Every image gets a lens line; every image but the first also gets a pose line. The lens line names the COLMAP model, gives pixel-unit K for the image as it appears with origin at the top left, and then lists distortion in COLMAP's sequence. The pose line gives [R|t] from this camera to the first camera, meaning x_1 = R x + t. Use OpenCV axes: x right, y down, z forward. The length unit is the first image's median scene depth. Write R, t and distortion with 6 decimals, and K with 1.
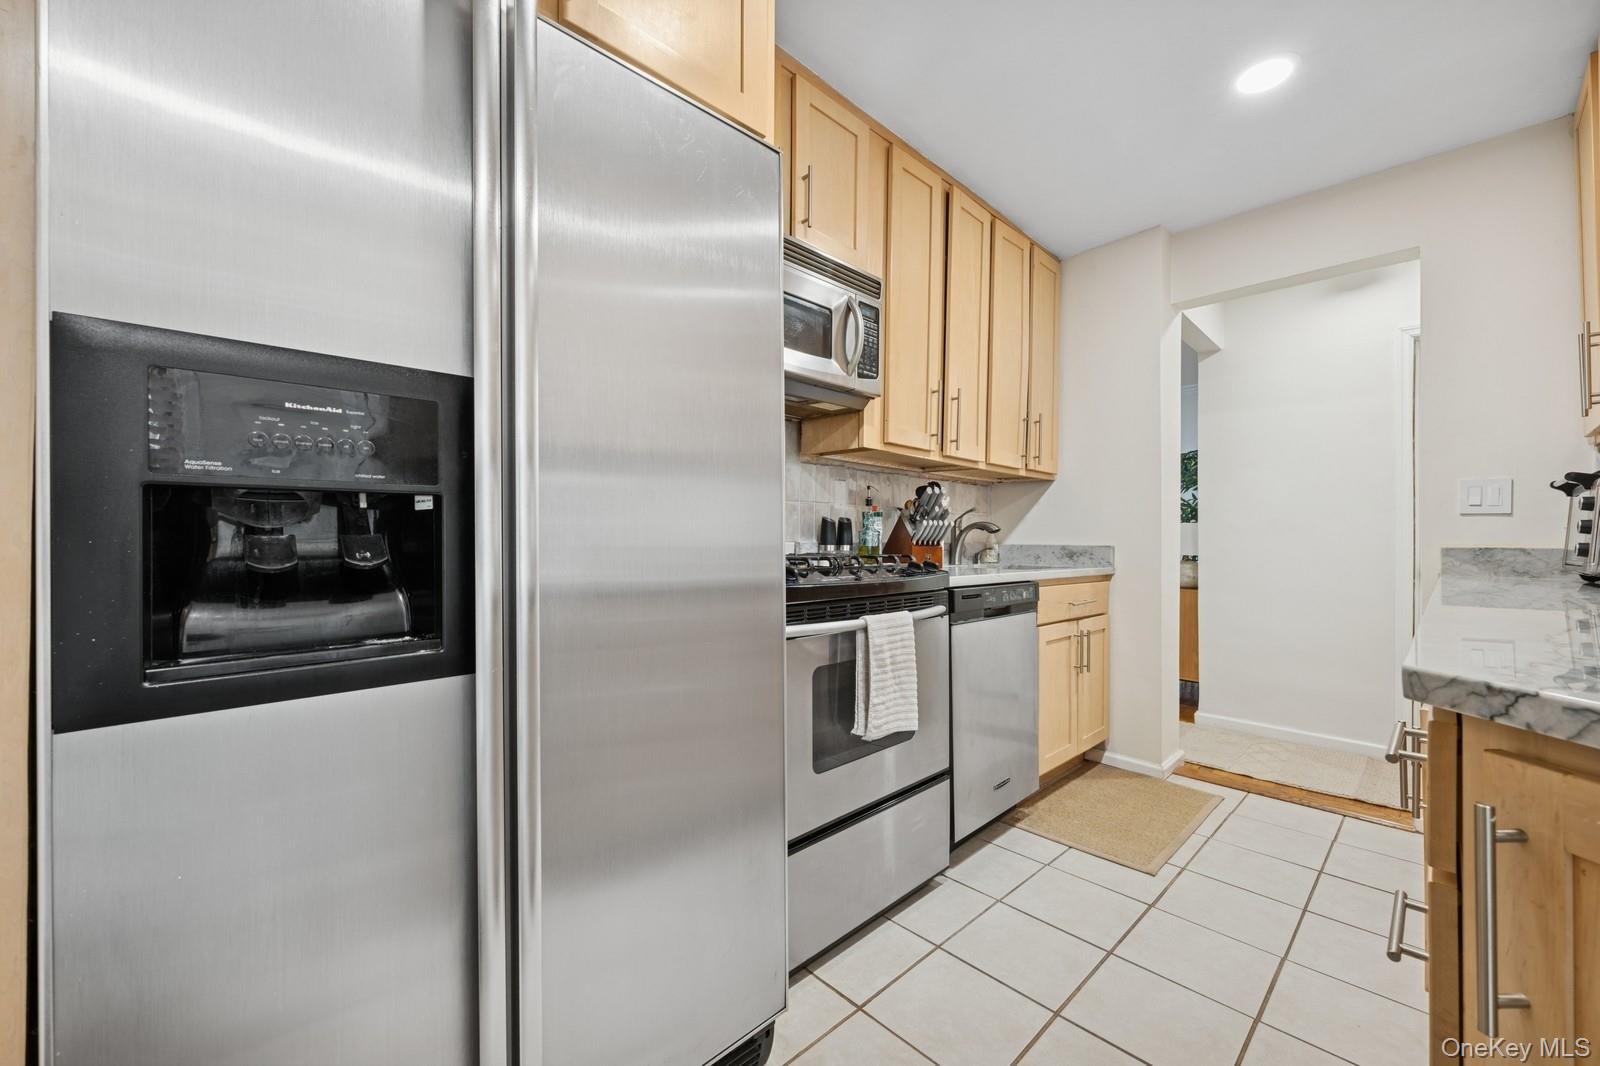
lens RADIAL K [[632.5, 0, 800.0], [0, 632.5, 533.0], [0, 0, 1]] dist [0.000797, 0.000134]
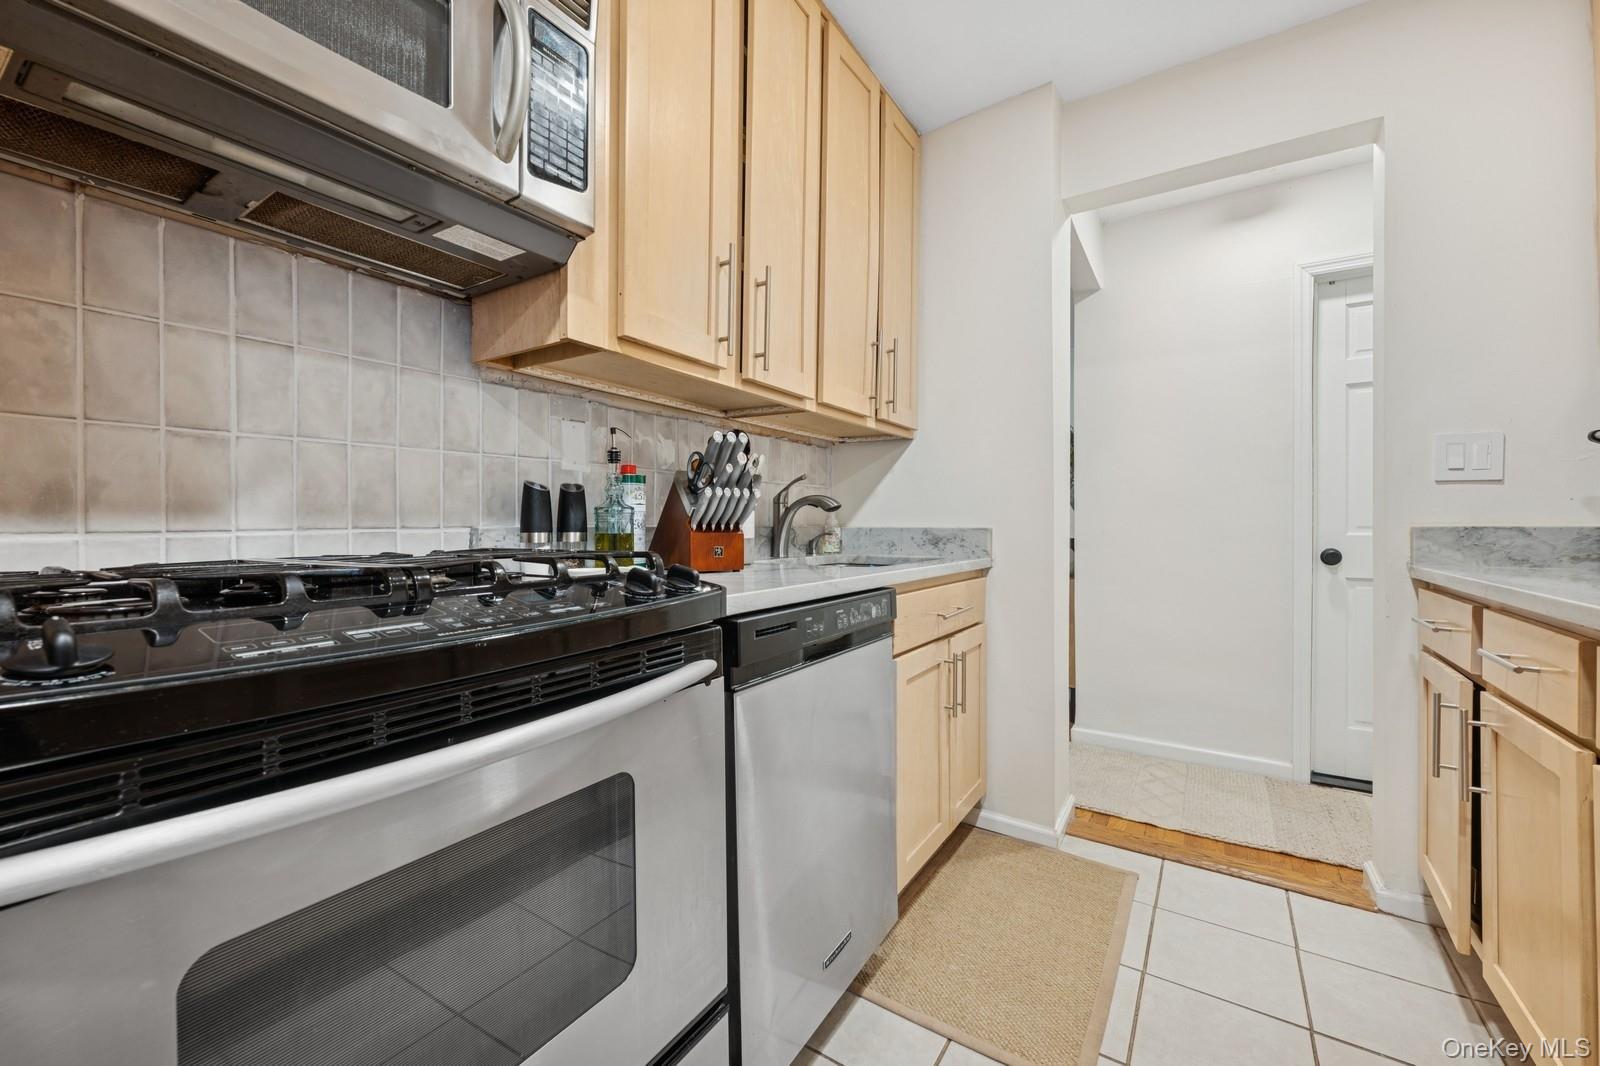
lens RADIAL K [[634.9, 0, 797.6], [0, 634.9, 516.6], [0, 0, 1]] dist [0.001180, 0.000116]
pose [[0.976567, -0.005603, 0.215139, 0.143197], [0.005446, 0.999984, 0.001323, 0.005605], [-0.215143, -0.000120, 0.976582, 0.394500]]
